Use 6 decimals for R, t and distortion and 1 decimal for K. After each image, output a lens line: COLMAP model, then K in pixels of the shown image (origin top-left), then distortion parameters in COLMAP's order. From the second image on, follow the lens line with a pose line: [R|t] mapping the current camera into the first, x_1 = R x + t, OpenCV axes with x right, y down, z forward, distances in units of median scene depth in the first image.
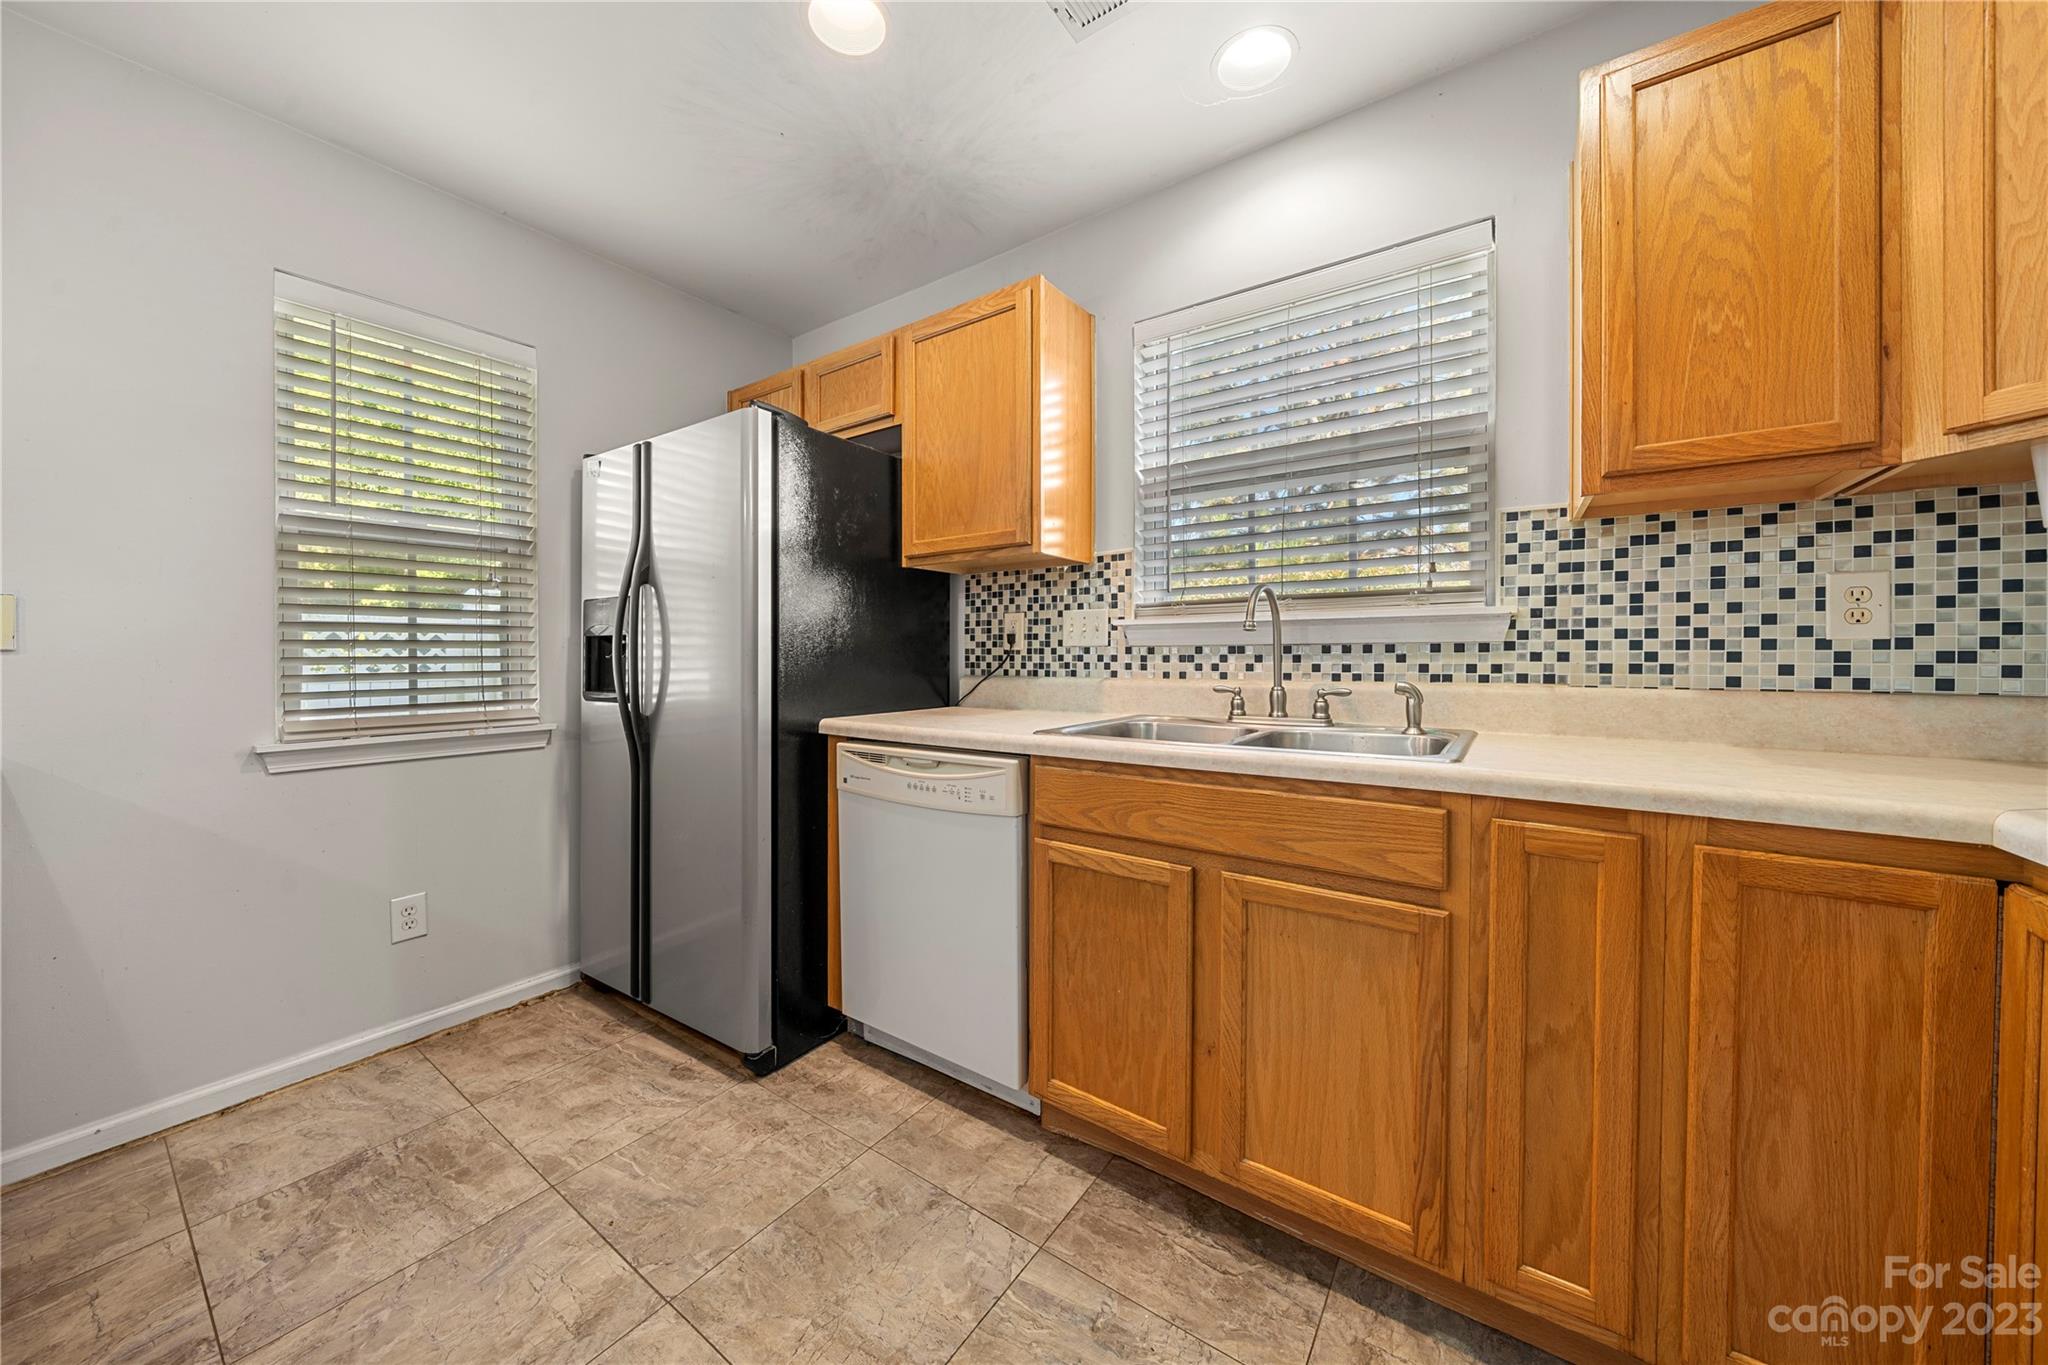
lens RADIAL K [[702.0, 0, 1028.7], [0, 702.0, 659.9], [0, 0, 1]] dist [-0.005662, -0.000244]
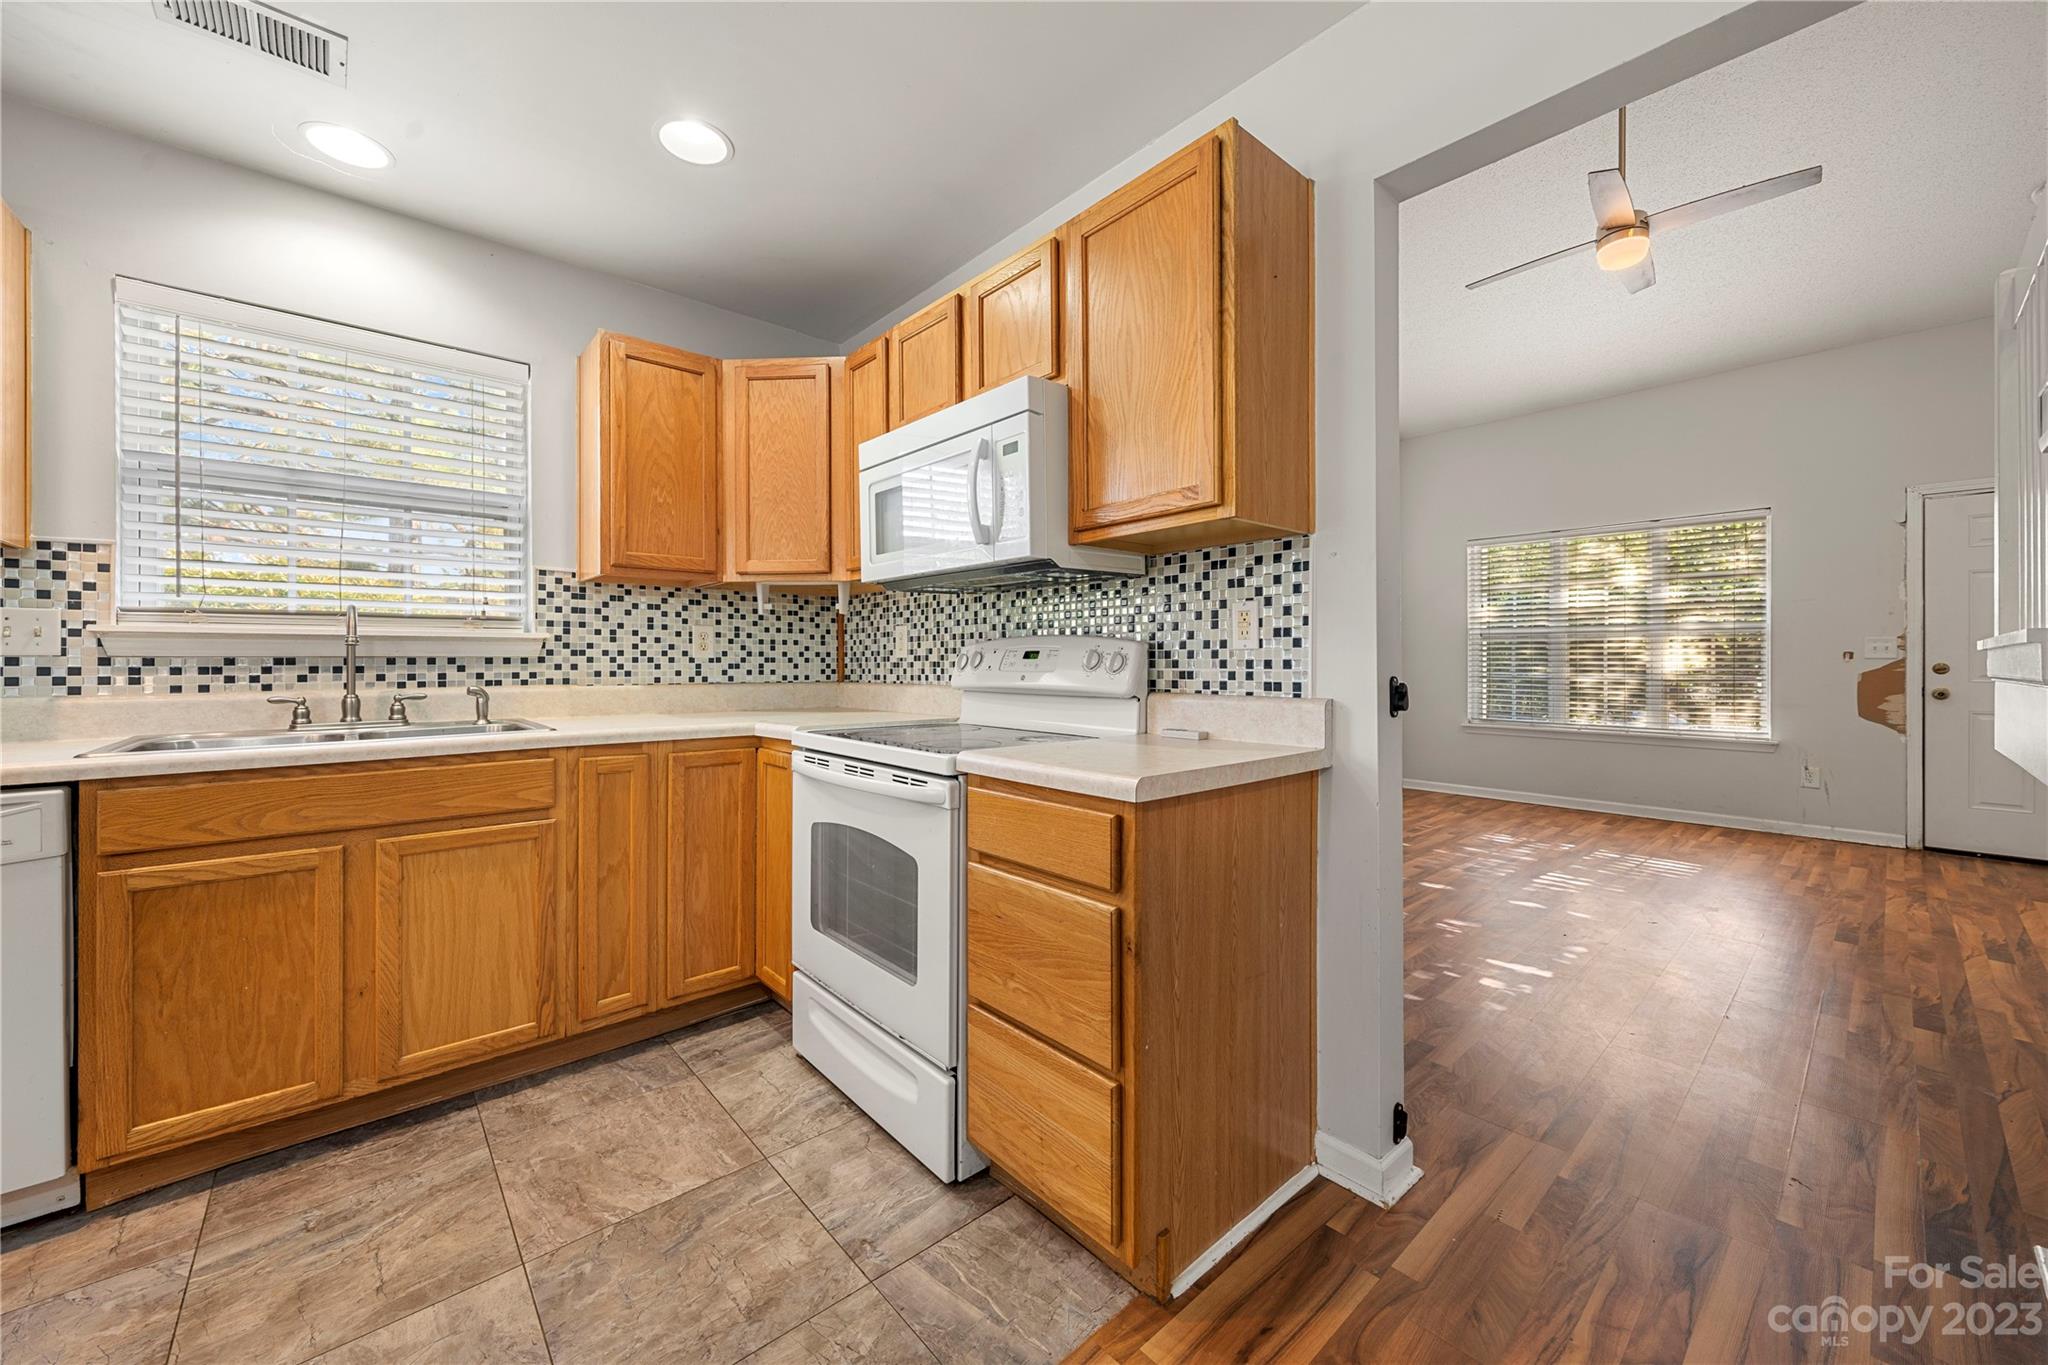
lens RADIAL K [[766.0, 0, 1019.3], [0, 766.0, 664.1], [0, 0, 1]] dist [-0.002003, -0.000419]
pose [[0.234956, -0.000077, 0.972006, -0.690735], [0.008932, 0.999958, -0.002080, 0.001814], [-0.971965, 0.009171, 0.234947, -0.385958]]
